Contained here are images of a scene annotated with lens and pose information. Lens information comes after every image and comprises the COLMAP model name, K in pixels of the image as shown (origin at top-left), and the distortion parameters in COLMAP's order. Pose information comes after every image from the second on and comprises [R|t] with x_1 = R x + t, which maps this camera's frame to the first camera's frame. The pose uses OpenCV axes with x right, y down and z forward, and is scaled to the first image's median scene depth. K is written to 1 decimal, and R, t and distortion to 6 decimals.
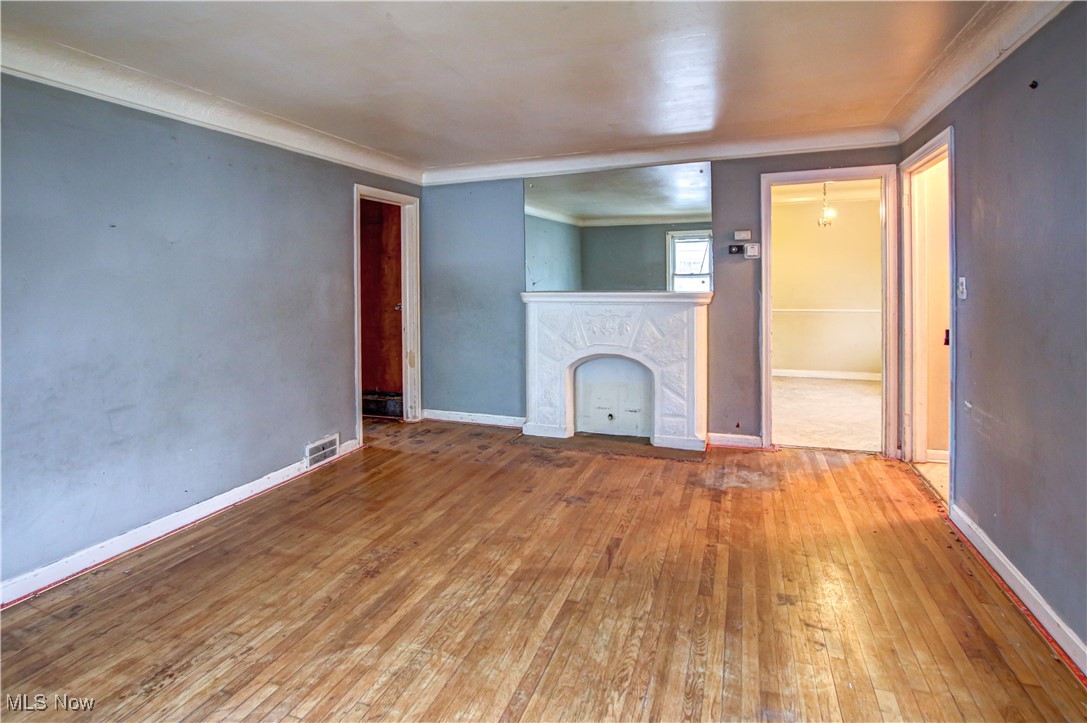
lens RADIAL K [[545.9, 0, 544.4], [0, 545.9, 283.9], [0, 0, 1]] dist [-0.025627, 0.000499]
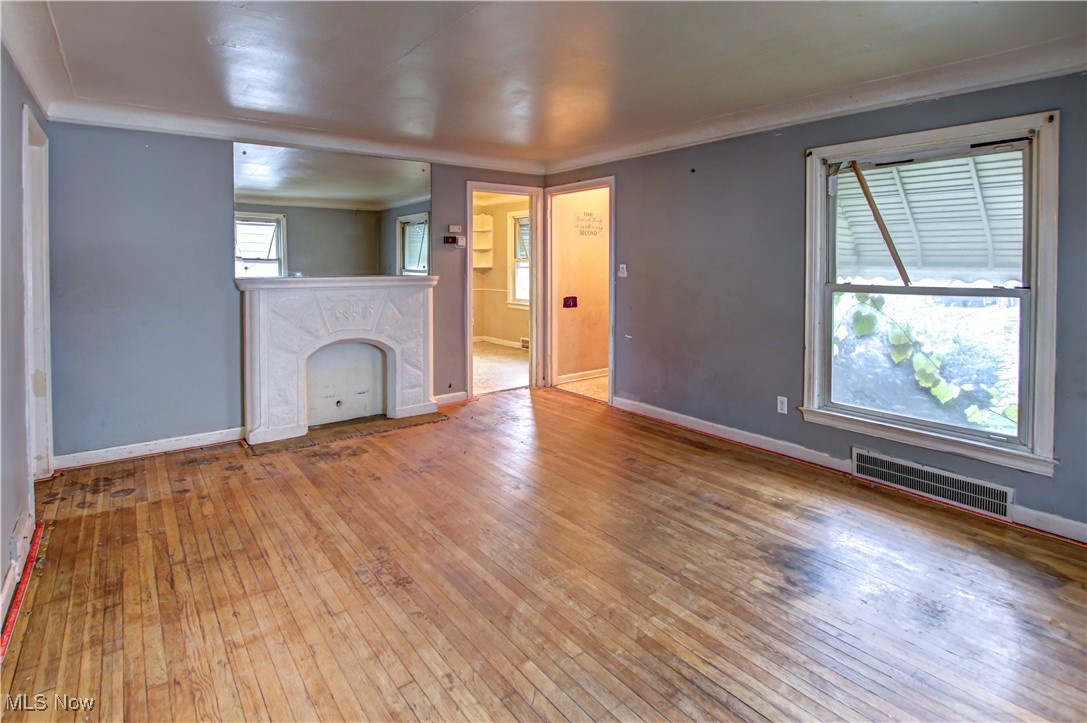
lens RADIAL K [[545.9, 0, 544.4], [0, 545.9, 283.9], [0, 0, 1]] dist [-0.025627, 0.000499]
pose [[0.528114, -0.020058, 0.848937, -0.624661], [0.001153, 0.999737, 0.022904, 0.007221], [-0.849173, -0.011117, 0.527998, 0.207558]]
